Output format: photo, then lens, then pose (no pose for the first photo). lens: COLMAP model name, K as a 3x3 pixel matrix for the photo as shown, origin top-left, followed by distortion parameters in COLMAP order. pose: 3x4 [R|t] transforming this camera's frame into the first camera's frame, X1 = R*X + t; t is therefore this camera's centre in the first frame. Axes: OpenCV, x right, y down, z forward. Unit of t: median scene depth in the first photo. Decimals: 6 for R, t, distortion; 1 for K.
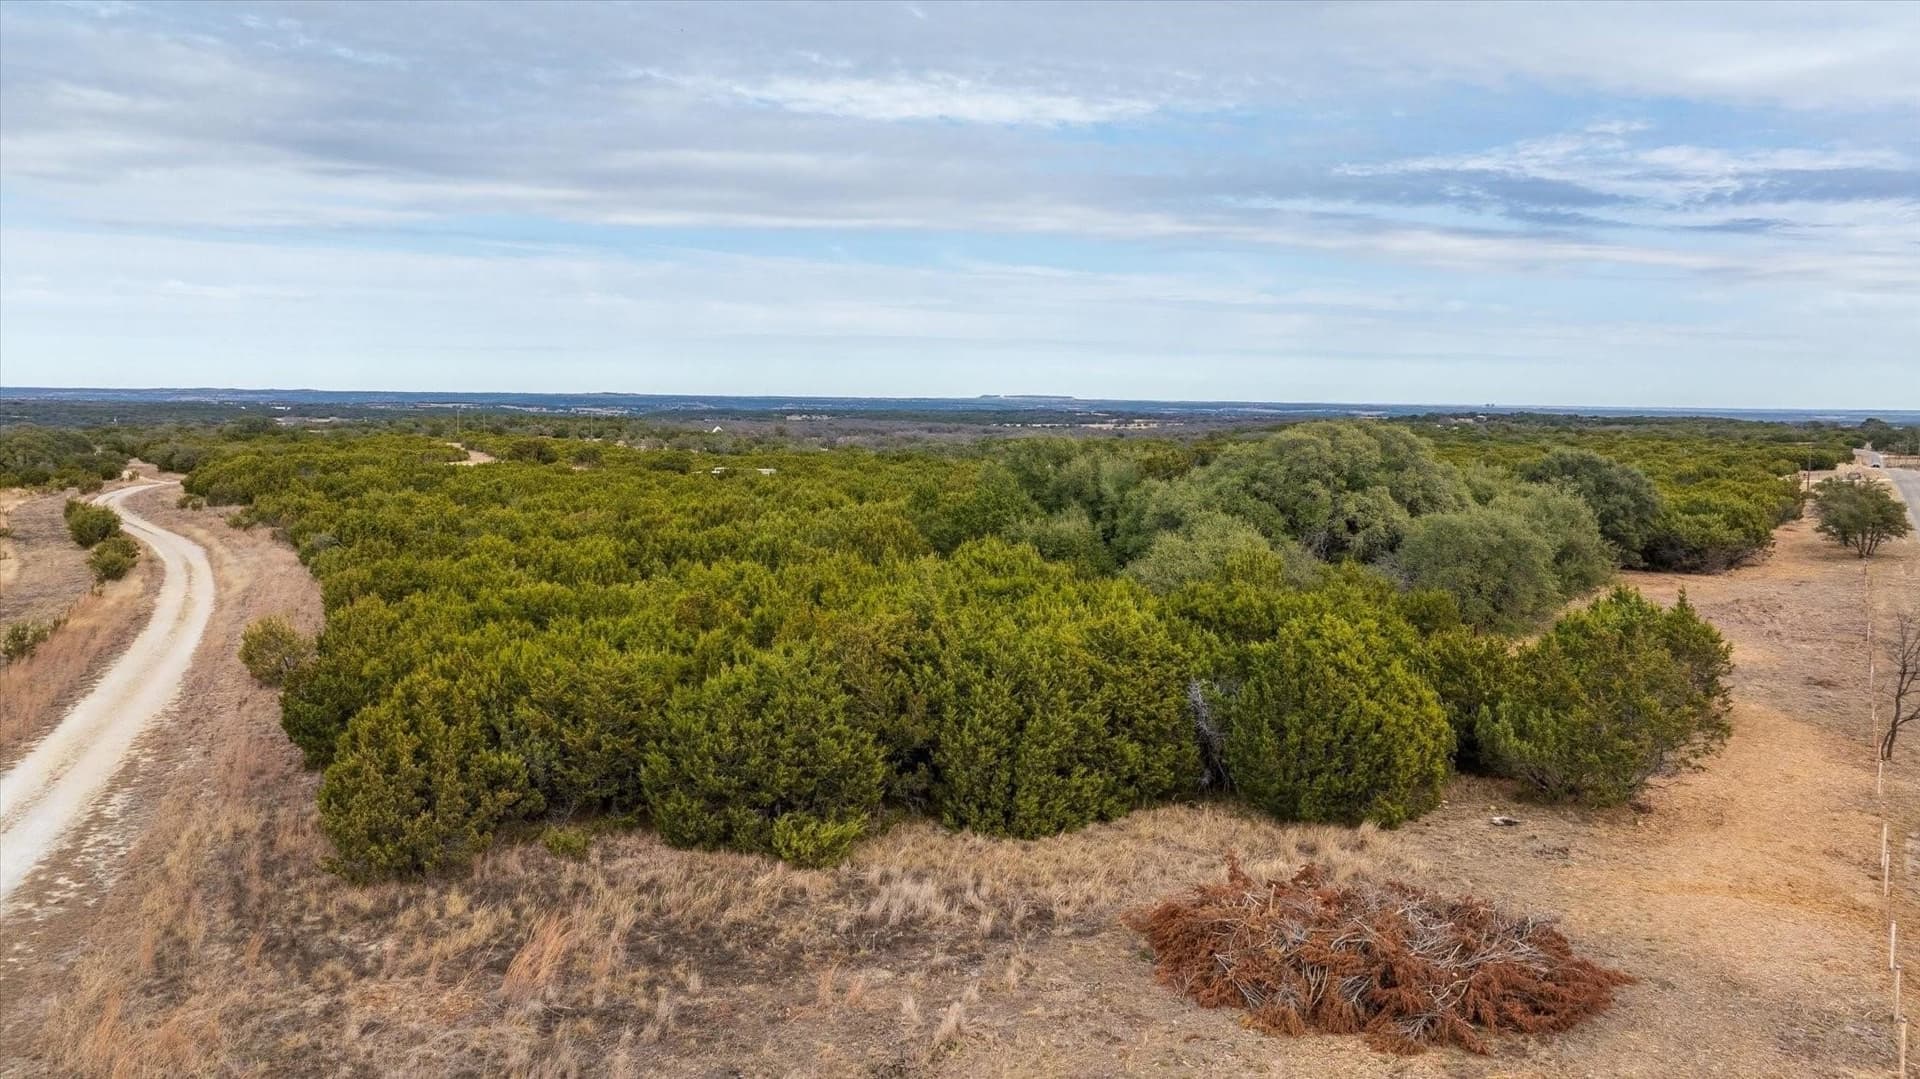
lens RADIAL K [[1379.6, 0, 964.0], [0, 1379.6, 434.4], [0, 0, 1]] dist [-0.019202, 0.001119]
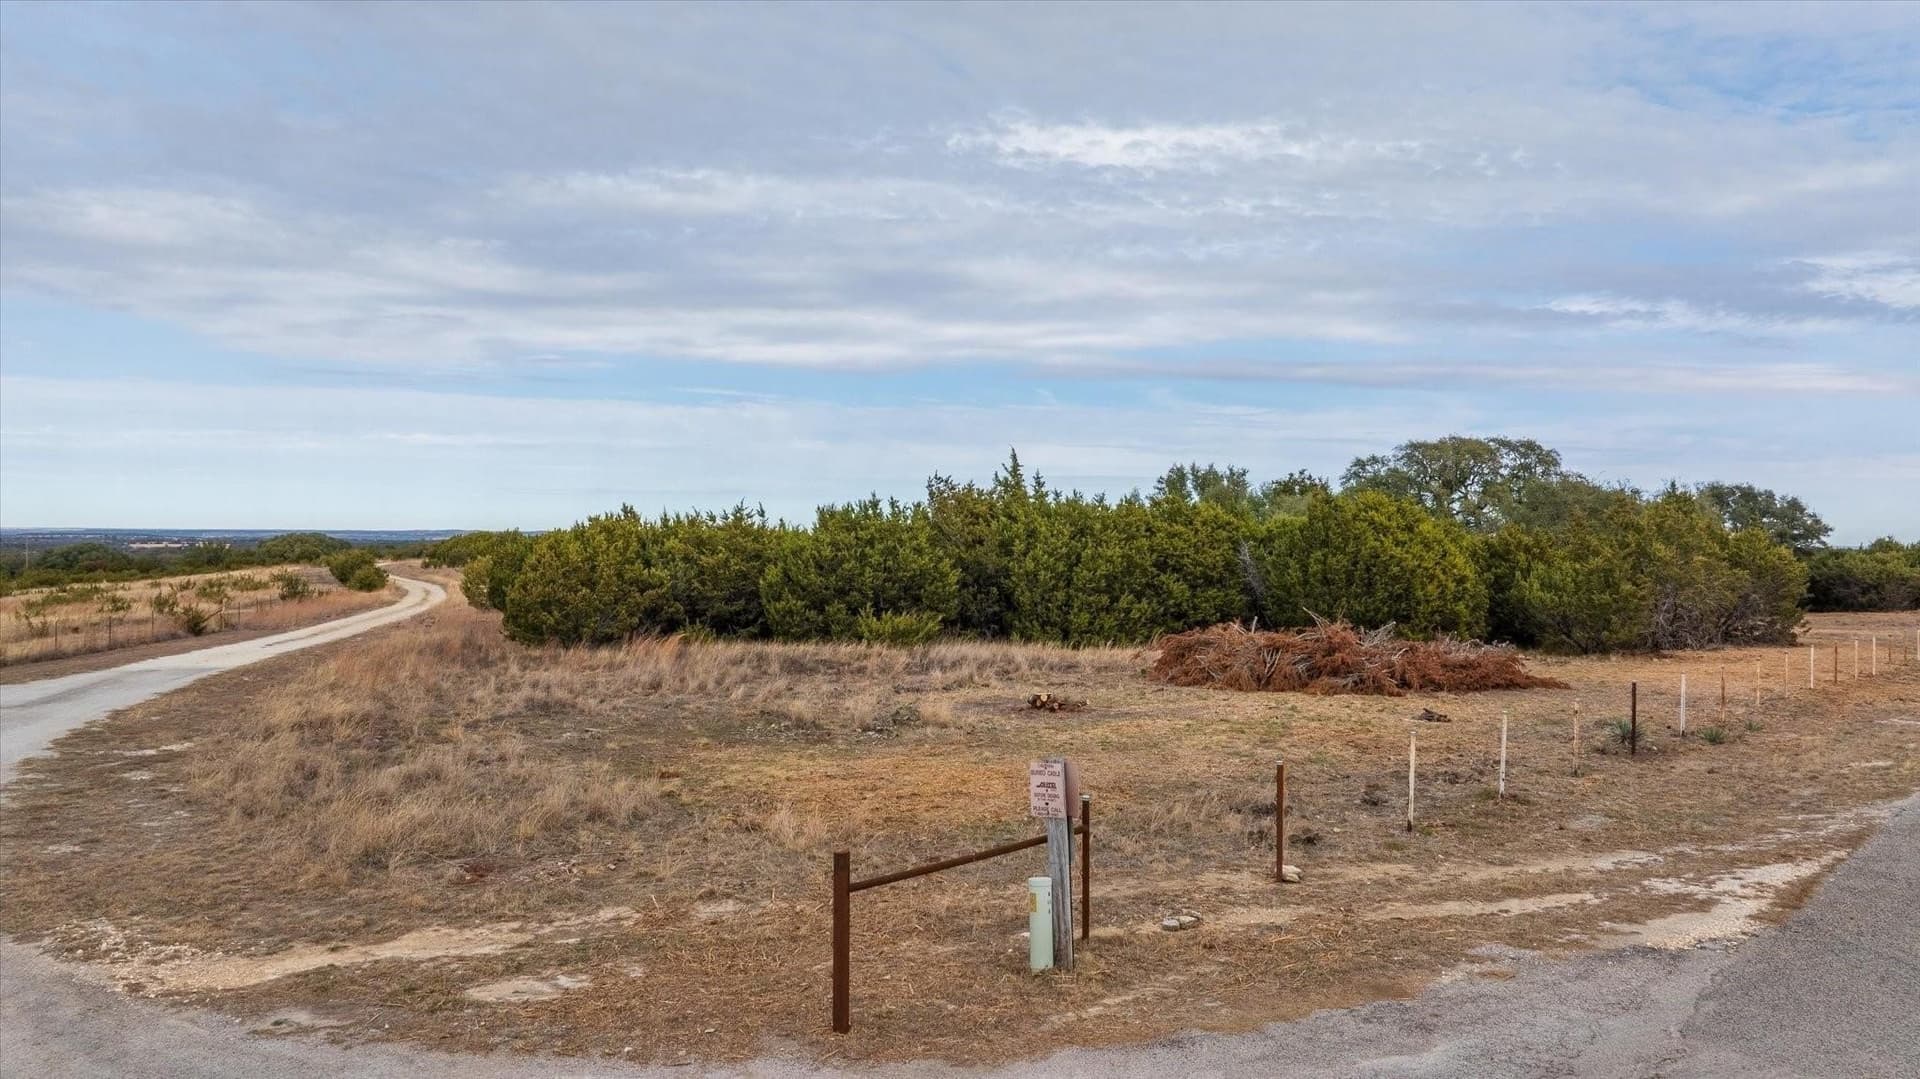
lens RADIAL K [[1379.6, 0, 964.0], [0, 1379.6, 434.4], [0, 0, 1]] dist [-0.019202, 0.001119]
pose [[0.988141, -0.017971, -0.152492, 0.075465], [0.000341, 0.993382, -0.114859, 0.144377], [0.153547, 0.113445, 0.981608, -0.105827]]
